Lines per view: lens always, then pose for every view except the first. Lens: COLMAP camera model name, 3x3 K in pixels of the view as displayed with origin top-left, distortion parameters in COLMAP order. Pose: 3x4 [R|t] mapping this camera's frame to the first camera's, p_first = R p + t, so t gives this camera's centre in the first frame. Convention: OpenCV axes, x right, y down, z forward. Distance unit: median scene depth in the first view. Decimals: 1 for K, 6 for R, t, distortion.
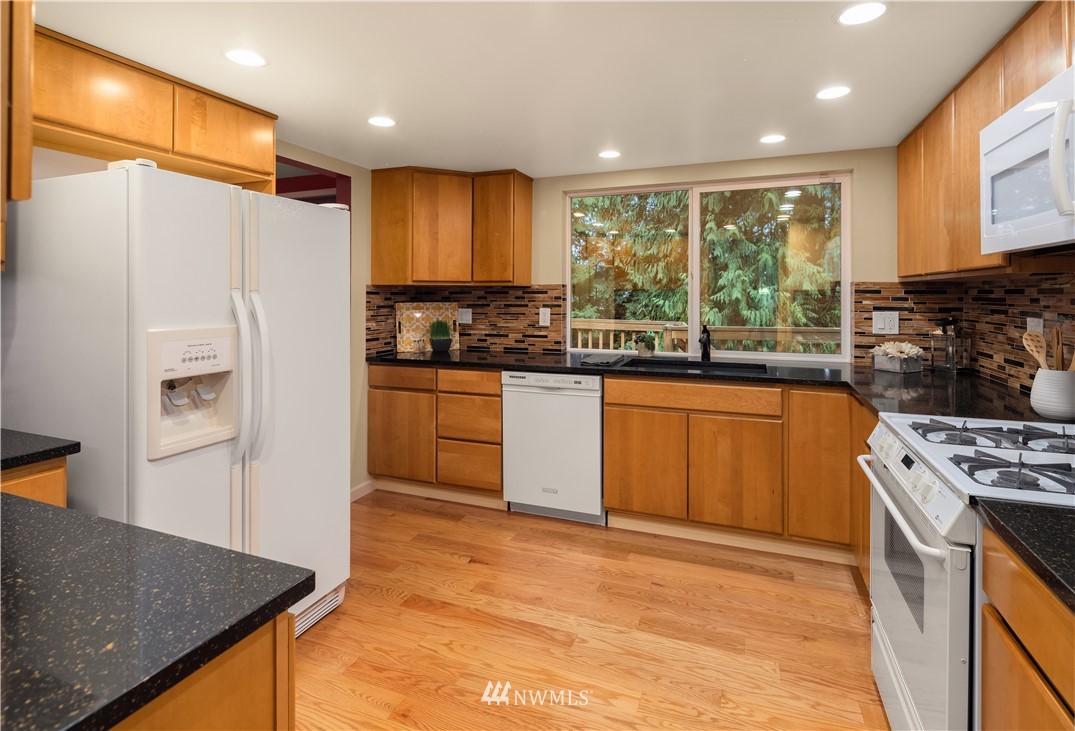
lens RADIAL K [[519.4, 0, 547.4], [0, 519.4, 296.2], [0, 0, 1]] dist [-0.004051, -0.000394]
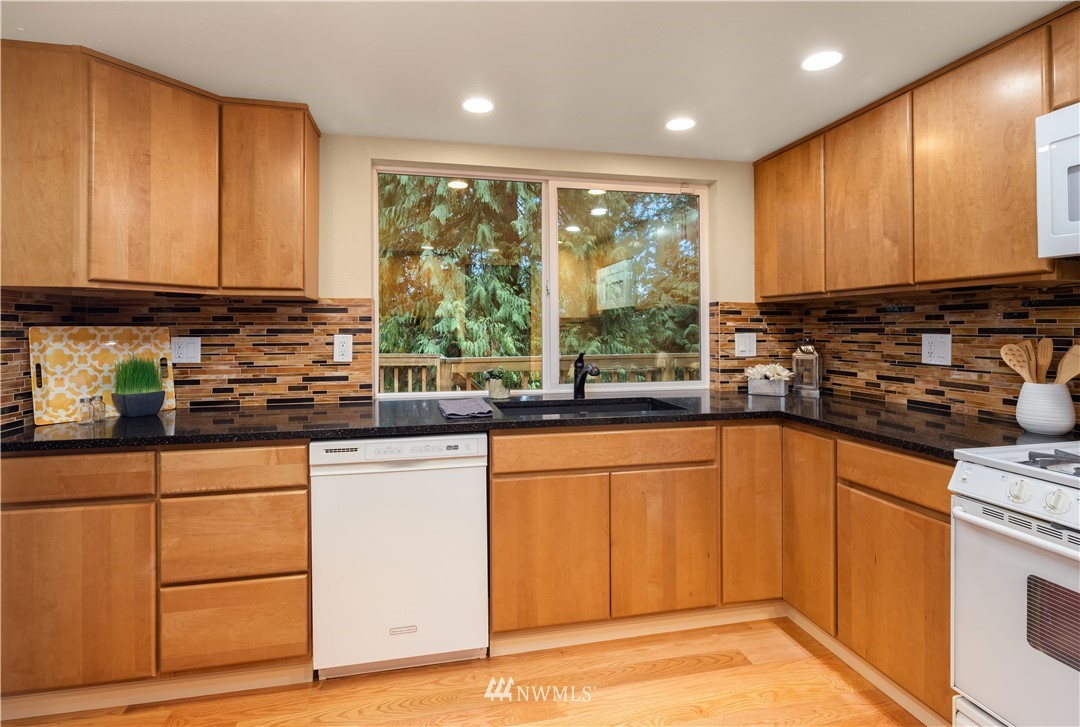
lens RADIAL K [[520.5, 0, 528.6], [0, 520.5, 328.6], [0, 0, 1]] dist [0.001658, -0.003117]
pose [[0.836640, -0.000668, 0.547753, -0.198974], [0.002790, 0.999991, -0.003042, 0.021833], [-0.547746, 0.004073, 0.836635, 0.391255]]
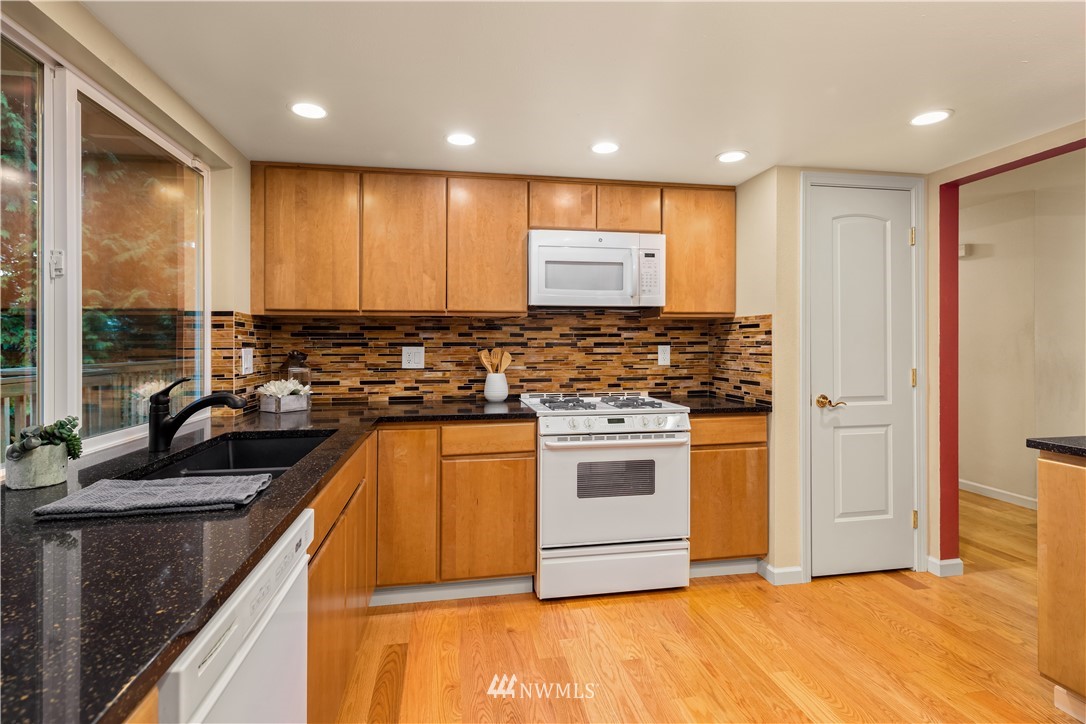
lens RADIAL K [[523.4, 0, 539.7], [0, 523.4, 342.5], [0, 0, 1]] dist [0.001658, -0.003117]
pose [[-0.515613, 0.005918, 0.856801, -0.323803], [0.007042, 0.999972, -0.002669, 0.024805], [-0.856793, 0.004657, -0.515640, 0.974364]]
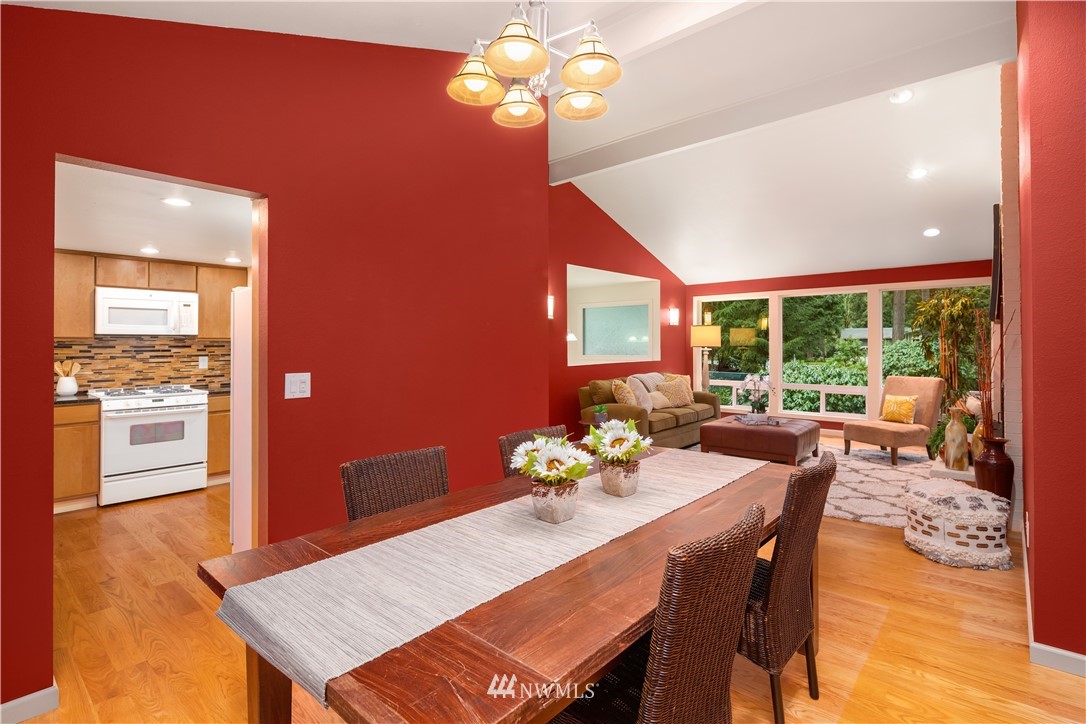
lens RADIAL K [[523.4, 0, 537.5], [0, 523.4, 341.6], [0, 0, 1]] dist [0.001658, -0.003117]
pose [[-0.935994, 0.007484, 0.351936, -1.192491], [0.007025, 0.999972, -0.002580, -0.007508], [-0.351945, 0.000057, -0.936021, 1.446787]]
